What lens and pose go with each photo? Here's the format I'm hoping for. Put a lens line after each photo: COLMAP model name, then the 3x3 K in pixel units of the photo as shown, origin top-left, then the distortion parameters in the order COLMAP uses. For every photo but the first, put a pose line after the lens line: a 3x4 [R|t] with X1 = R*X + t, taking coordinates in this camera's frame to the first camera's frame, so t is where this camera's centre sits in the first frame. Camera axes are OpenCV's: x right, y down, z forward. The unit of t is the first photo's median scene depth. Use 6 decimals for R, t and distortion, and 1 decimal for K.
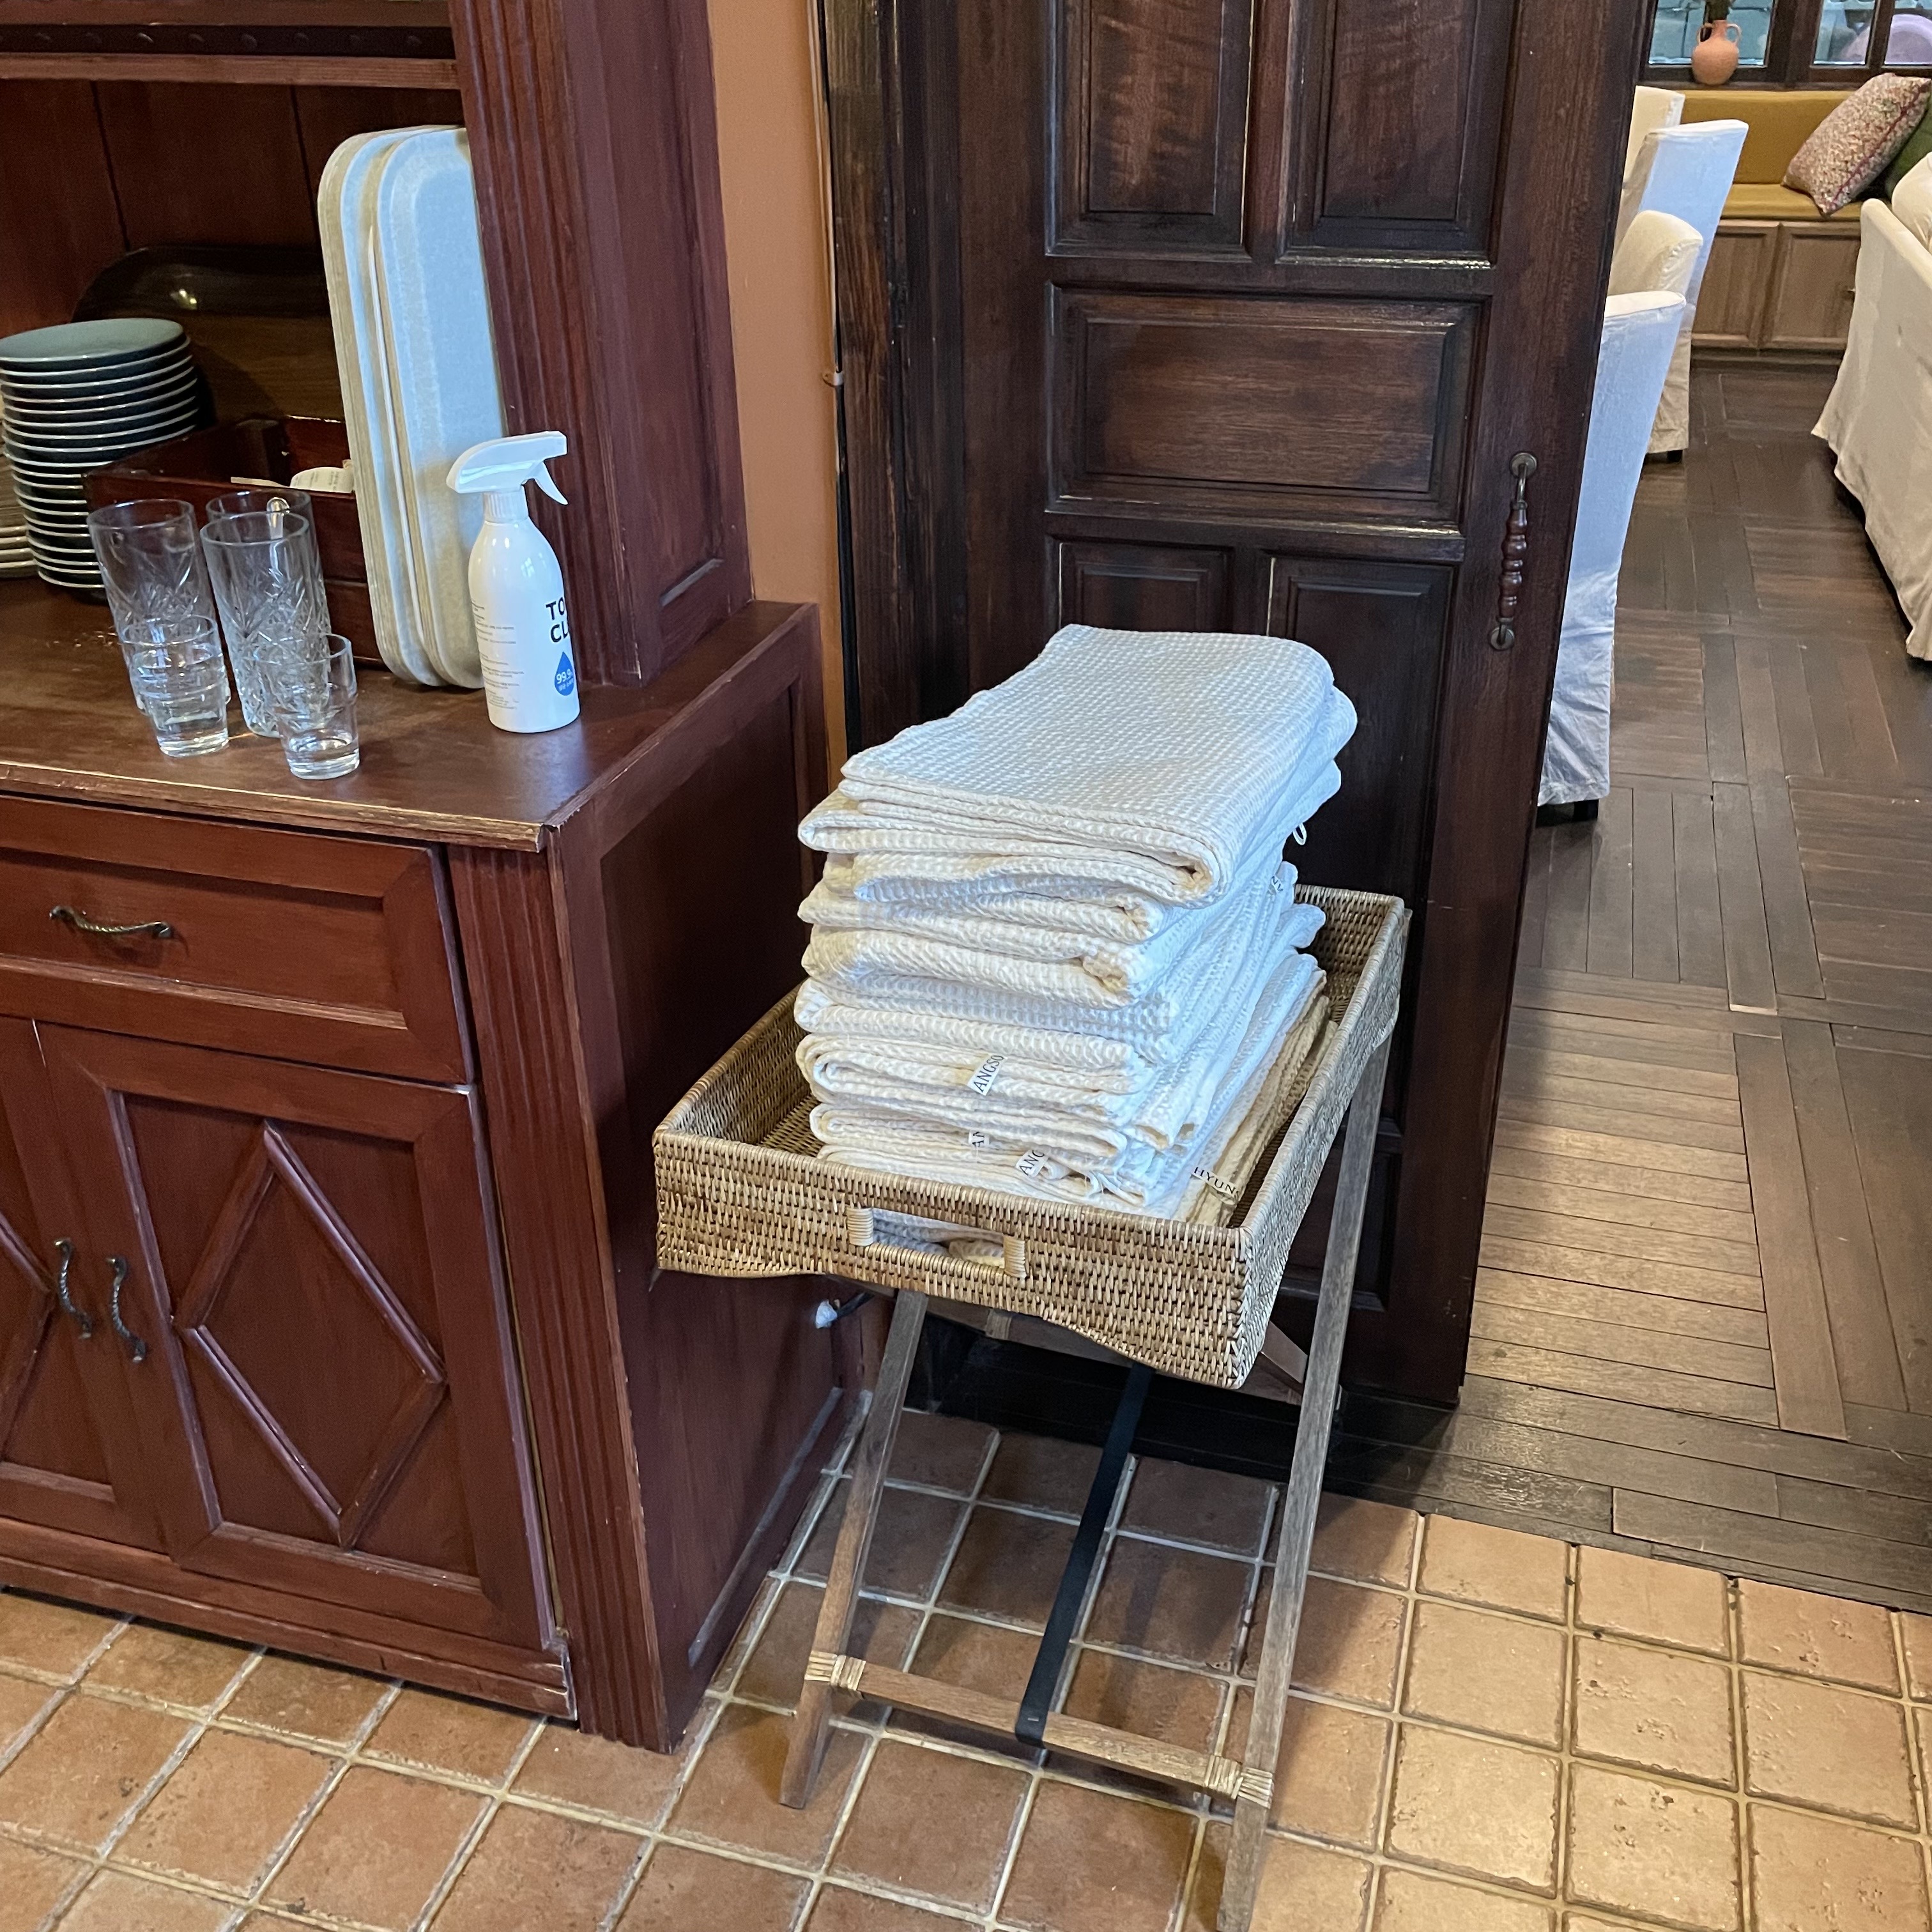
lens RADIAL K [[1937.8, 0, 988.9], [0, 1937.8, 966.6], [0, 0, 1]] dist [0.081213, -0.107281]
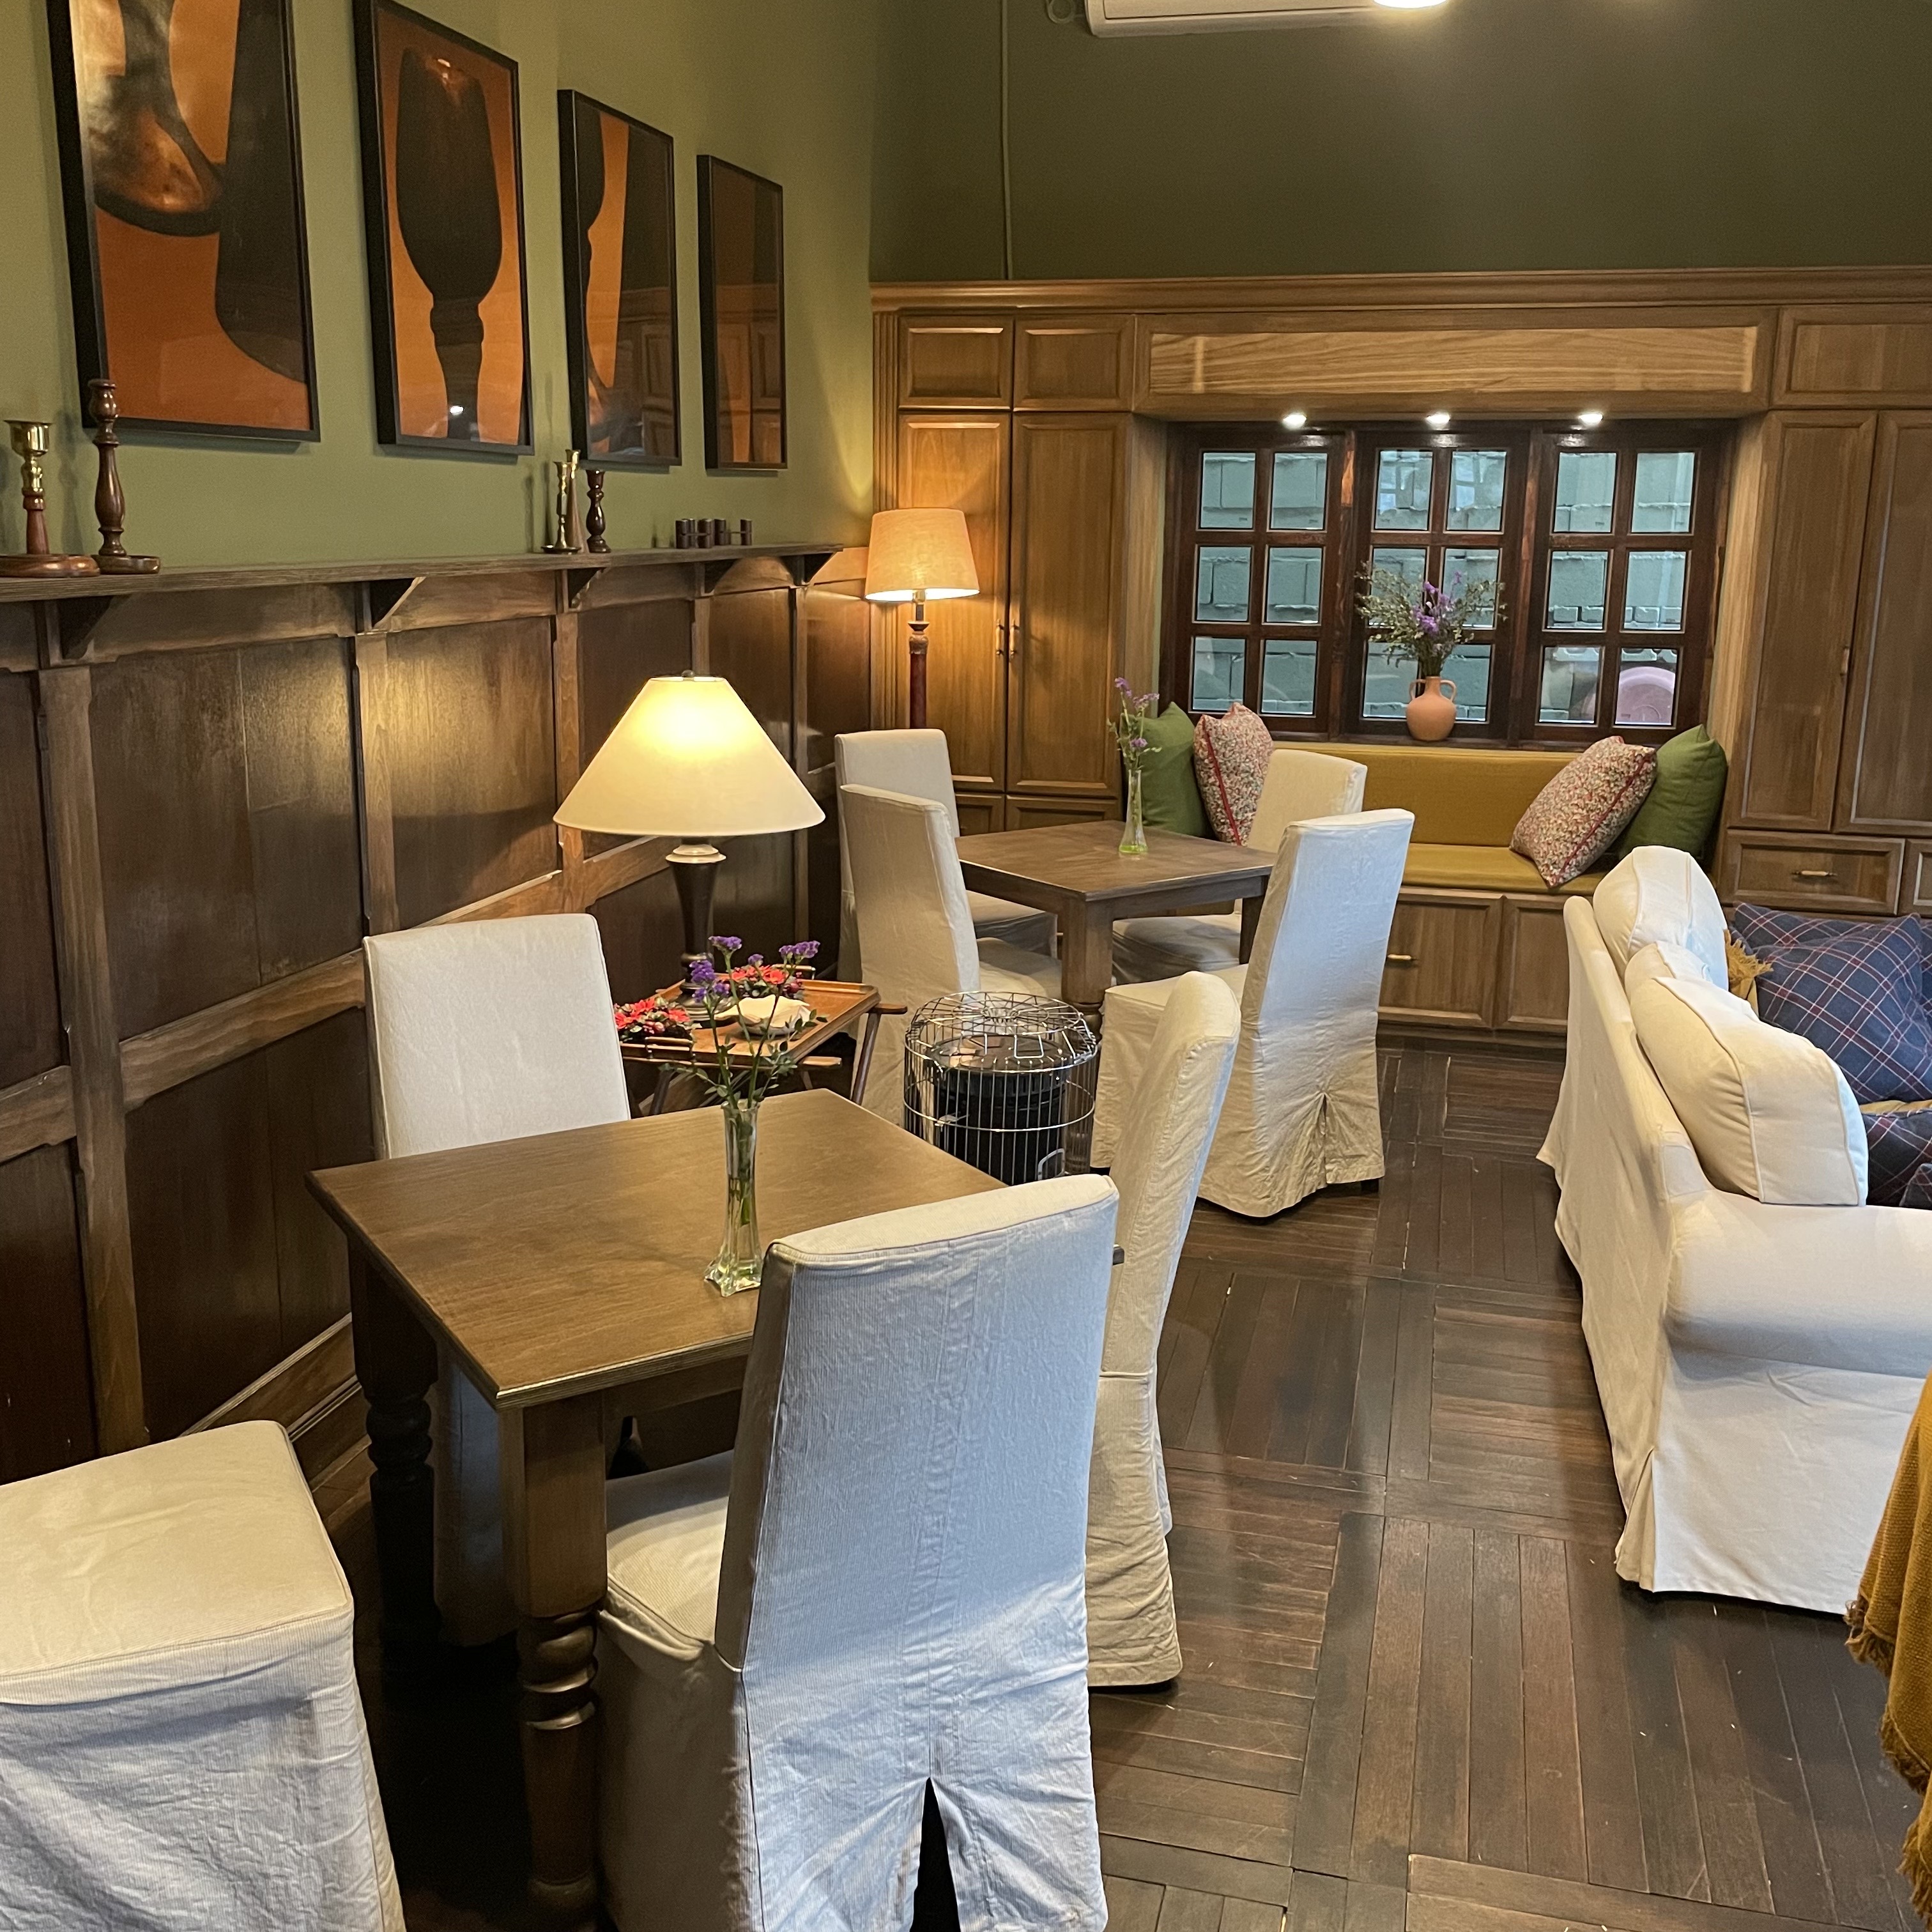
lens RADIAL K [[1937.8, 0, 988.9], [0, 1937.8, 966.6], [0, 0, 1]] dist [0.081213, -0.107281]
pose [[0.998843, 0.017333, 0.044857, 0.139311], [-0.004790, 0.964008, -0.265830, -0.119257], [-0.047850, 0.265307, 0.962976, 0.190178]]
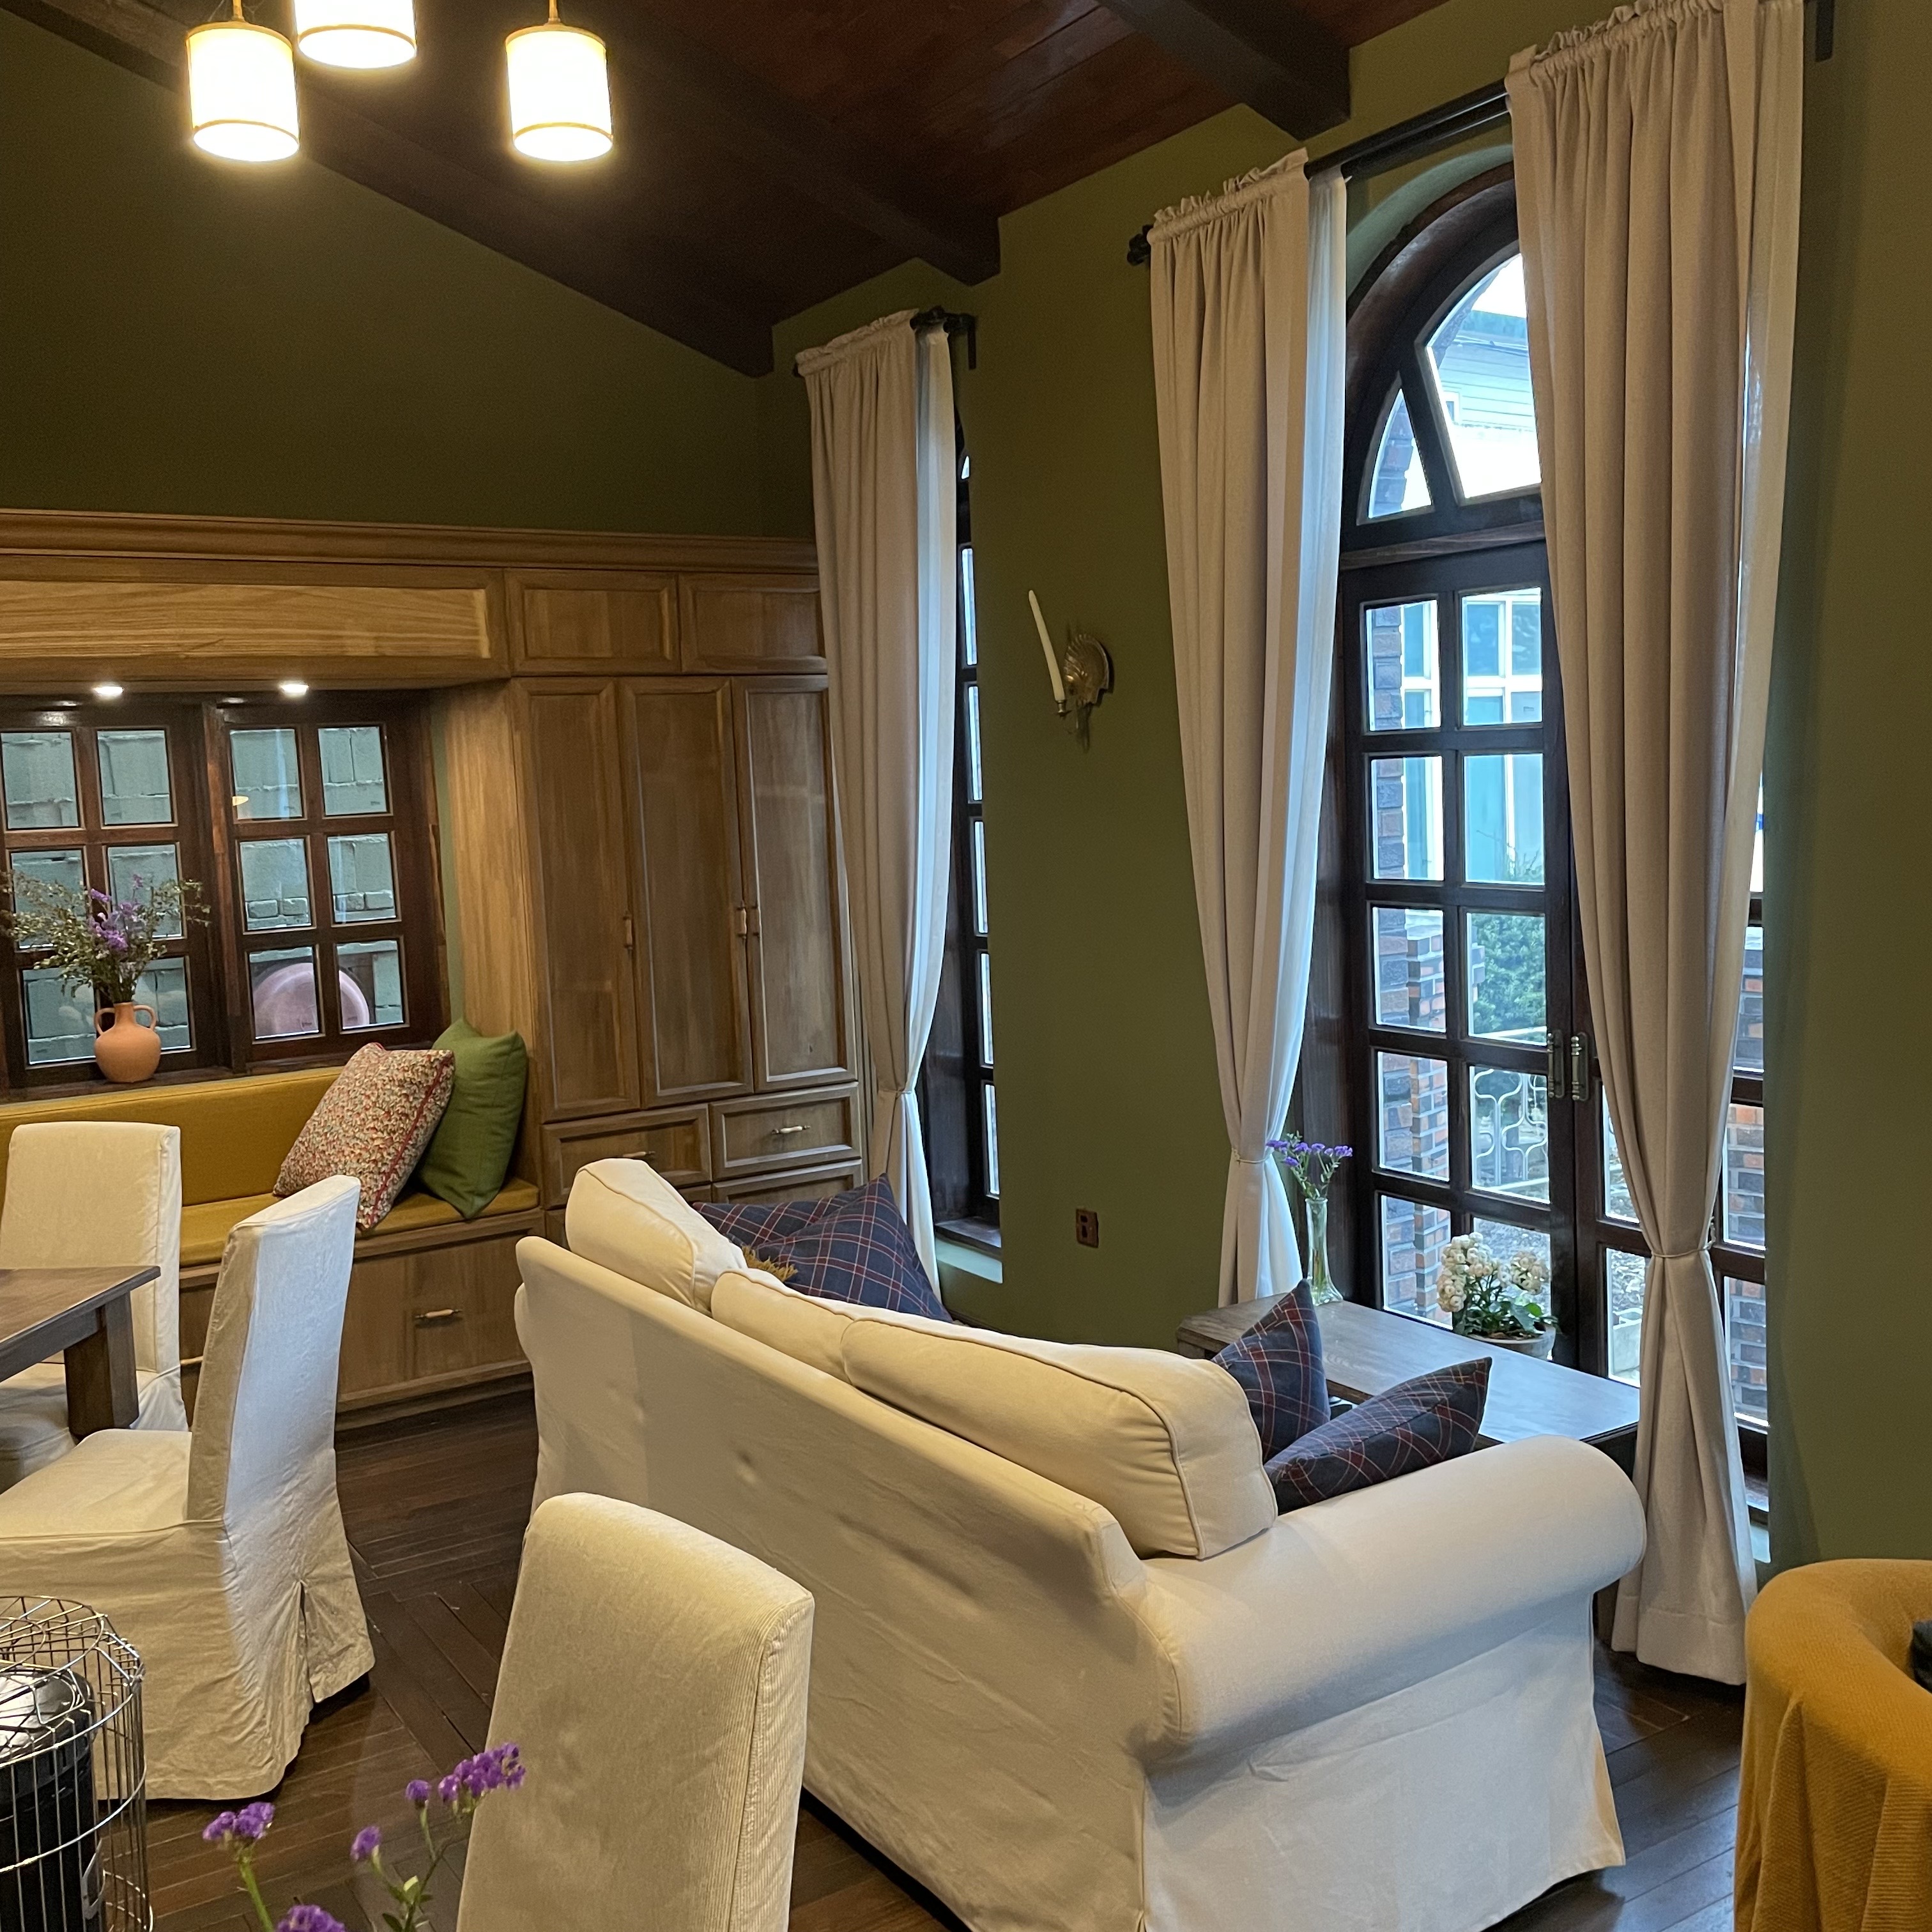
lens RADIAL K [[1937.8, 0, 988.9], [0, 1937.8, 966.6], [0, 0, 1]] dist [0.081213, -0.107281]
pose [[0.660839, -0.091866, 0.744884, 0.047124], [0.390969, 0.889320, -0.237177, -0.211148], [-0.640652, 0.447963, 0.623614, 0.362508]]
